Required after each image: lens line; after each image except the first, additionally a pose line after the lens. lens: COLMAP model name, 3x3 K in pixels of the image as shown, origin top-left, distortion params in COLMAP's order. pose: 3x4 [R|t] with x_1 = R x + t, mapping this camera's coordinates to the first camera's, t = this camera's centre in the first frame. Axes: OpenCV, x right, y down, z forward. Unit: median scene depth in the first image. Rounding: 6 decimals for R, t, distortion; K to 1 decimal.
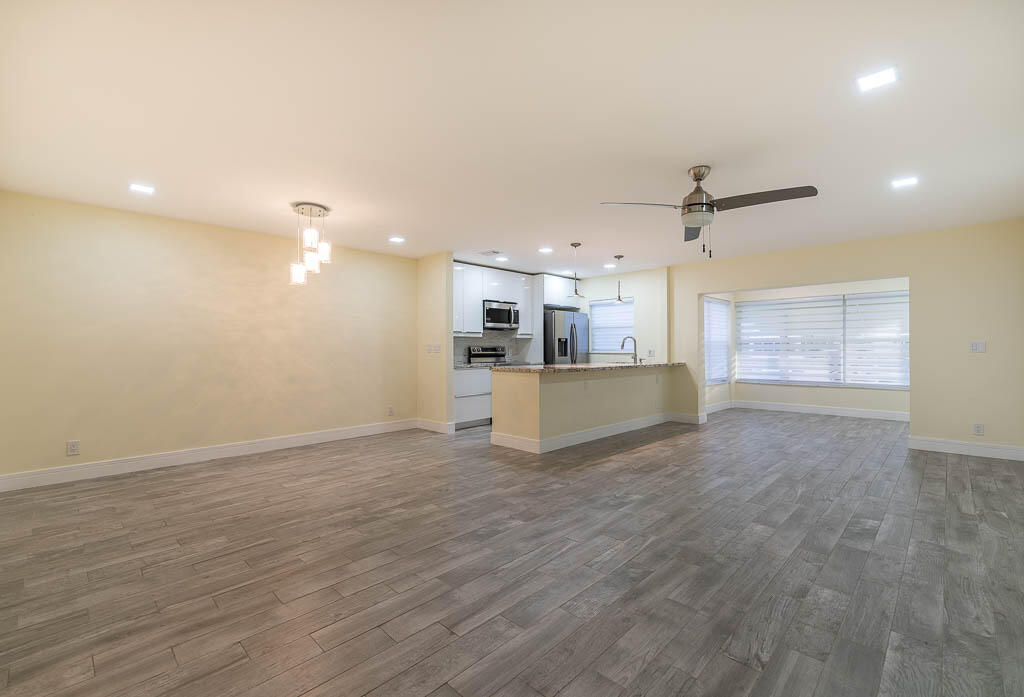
lens RADIAL K [[445.1, 0, 522.9], [0, 445.1, 347.3], [0, 0, 1]] dist [0.002239, -0.000624]
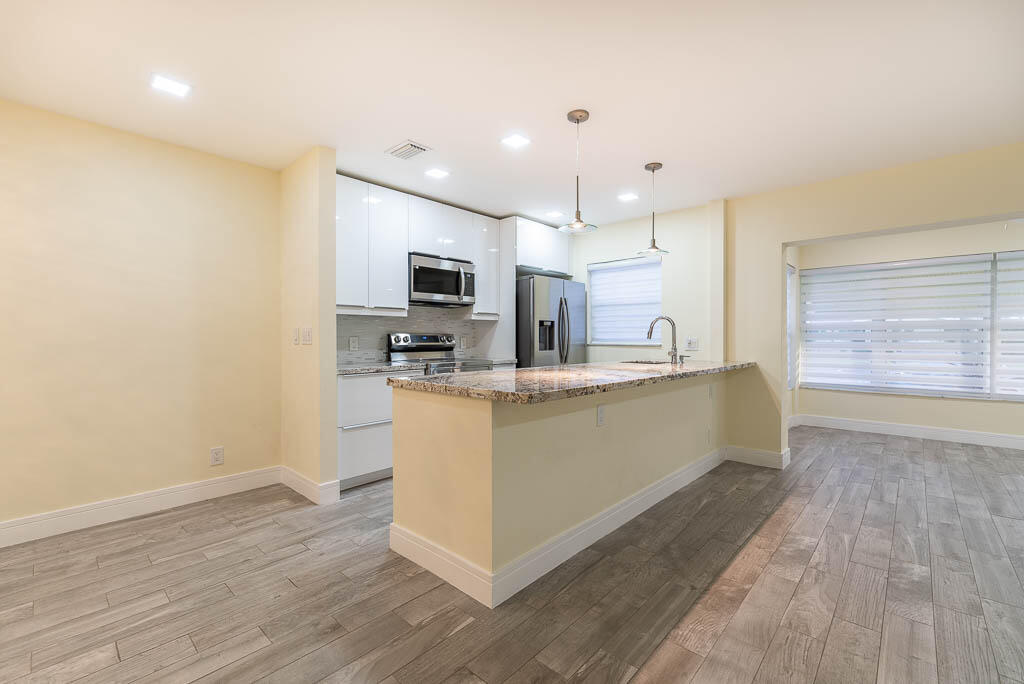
lens RADIAL K [[435.7, 0, 512.0], [0, 435.7, 340.5], [0, 0, 1]] dist [0.001664, -0.000314]
pose [[0.999821, 0.003394, 0.018619, 0.037147], [-0.003598, 0.999934, 0.010937, 0.000708], [-0.018581, -0.011002, 0.999767, 0.485870]]
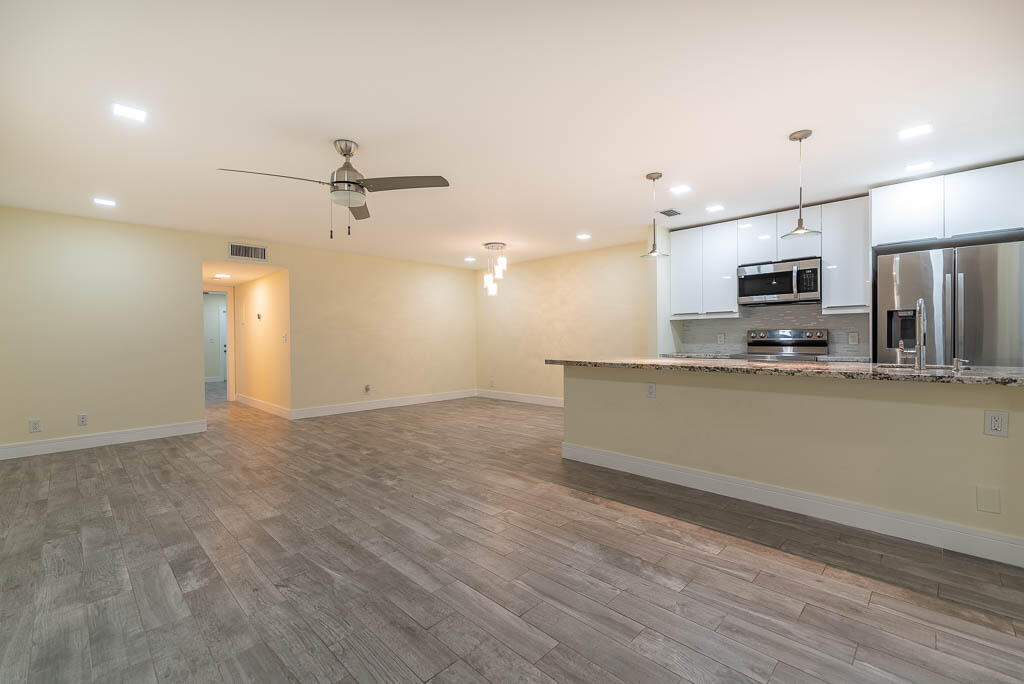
lens RADIAL K [[436.7, 0, 512.9], [0, 436.7, 341.0], [0, 0, 1]] dist [0.000793, -0.000235]
pose [[-0.009967, 0.010496, -0.999895, 0.690547], [0.014292, 0.999844, 0.010353, 0.002396], [0.999848, -0.014187, -0.010115, 0.715687]]
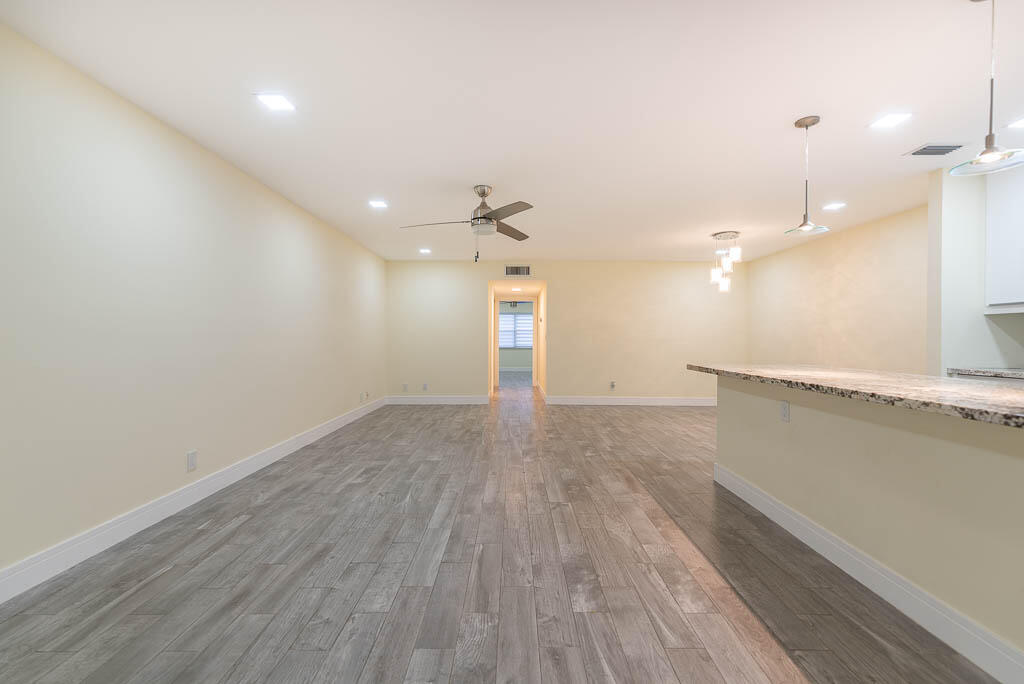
lens RADIAL K [[436.7, 0, 512.9], [0, 436.7, 341.0], [0, 0, 1]] dist [0.000793, -0.000235]
pose [[-0.722363, 0.003021, -0.691507, 0.610303], [0.001134, 0.999994, 0.003184, 0.004549], [0.691513, 0.001516, -0.722363, 1.010456]]
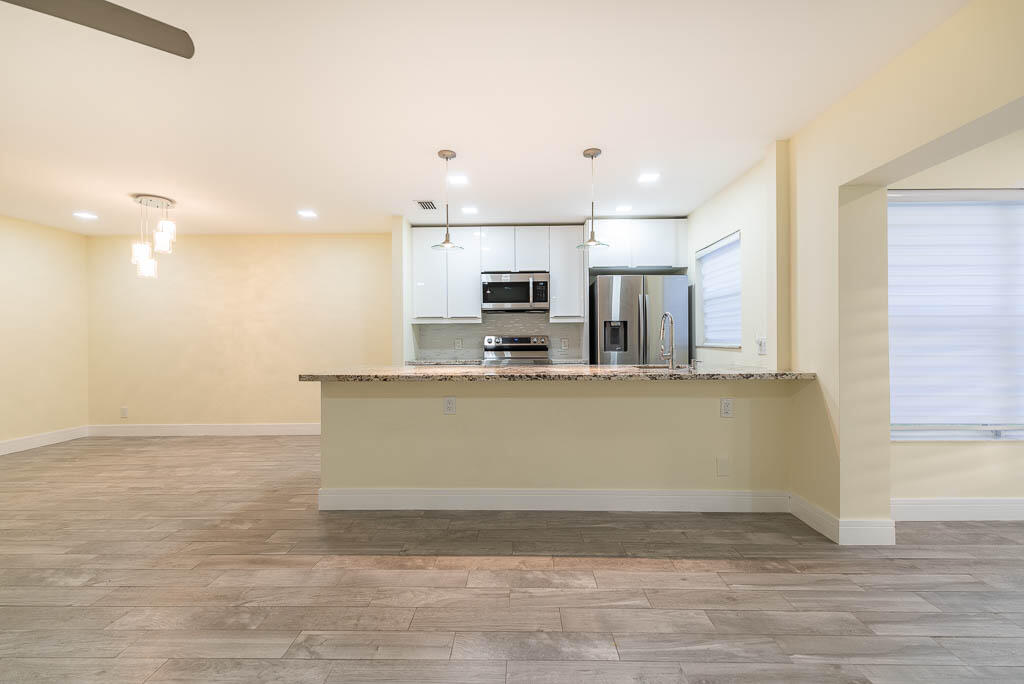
lens RADIAL K [[436.7, 0, 512.9], [0, 436.7, 341.0], [0, 0, 1]] dist [0.000793, -0.000235]
pose [[0.678891, -0.000291, -0.734239, 0.522296], [0.008231, 0.999940, 0.007214, 0.001216], [0.734193, -0.010941, 0.678852, 0.615914]]
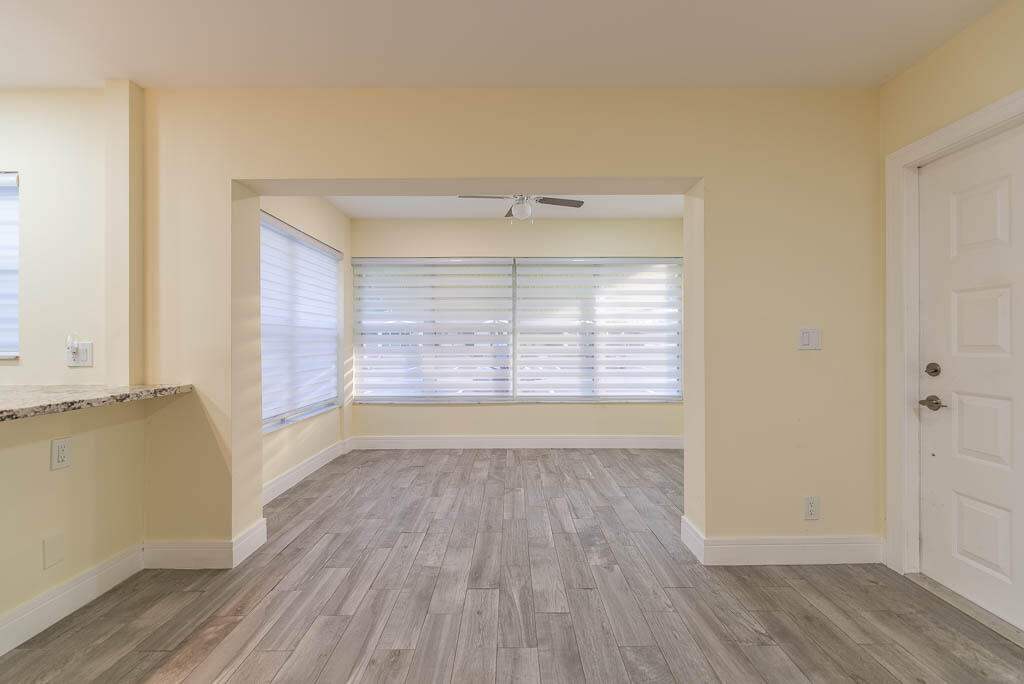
lens RADIAL K [[436.7, 0, 512.9], [0, 436.7, 341.0], [0, 0, 1]] dist [0.000793, -0.000235]
pose [[0.718284, 0.001691, 0.695748, 0.348003], [-0.002189, 0.999998, -0.000170, 0.001405], [-0.695746, -0.001401, 0.718286, 0.676109]]
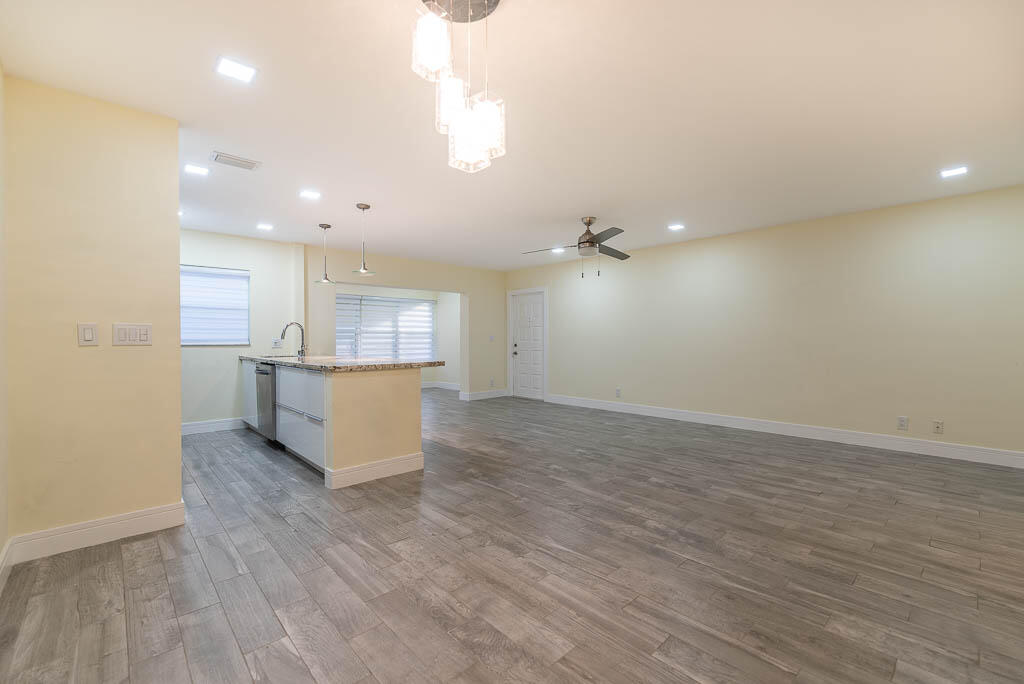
lens RADIAL K [[436.7, 0, 512.9], [0, 436.7, 341.0], [0, 0, 1]] dist [0.000793, -0.000235]
pose [[0.058296, -0.002224, 0.998297, -0.578853], [-0.002929, 0.999993, 0.002399, 0.005346], [-0.998295, -0.003064, 0.058289, 0.619685]]
